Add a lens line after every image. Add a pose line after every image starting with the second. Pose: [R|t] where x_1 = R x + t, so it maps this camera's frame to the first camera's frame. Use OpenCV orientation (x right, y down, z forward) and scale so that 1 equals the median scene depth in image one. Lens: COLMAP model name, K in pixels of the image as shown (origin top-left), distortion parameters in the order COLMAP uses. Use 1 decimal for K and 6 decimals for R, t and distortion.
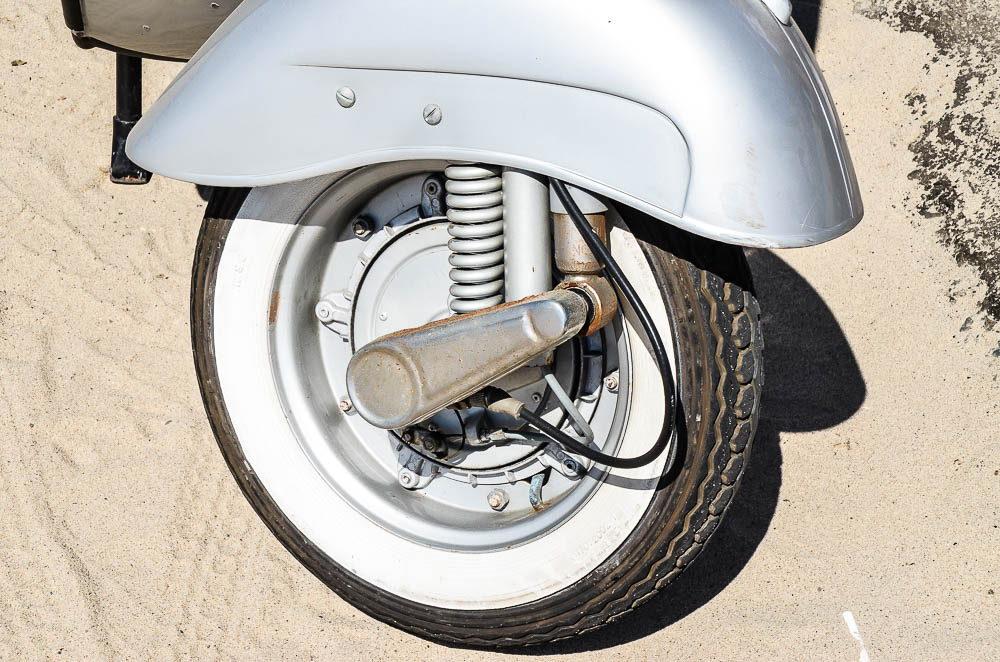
lens RADIAL K [[2608.5, 0, 500.0], [0, 2608.5, 331.0], [0, 0, 1]] dist [0.831635, 0.587266]
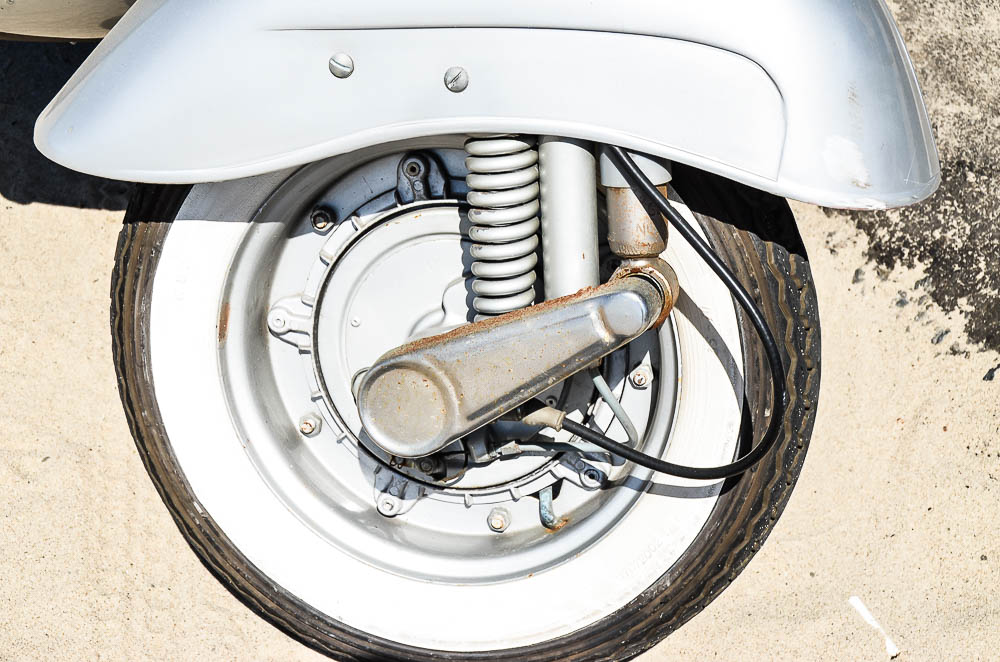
lens RADIAL K [[2142.7, 0, 500.0], [0, 2142.7, 331.0], [0, 0, 1]] dist [0.440405, -0.067512]
pose [[0.971477, -0.081110, 0.222832, -0.157645], [0.075358, 0.996569, 0.034211, -0.023318], [-0.224842, -0.016443, 0.974256, 0.304628]]
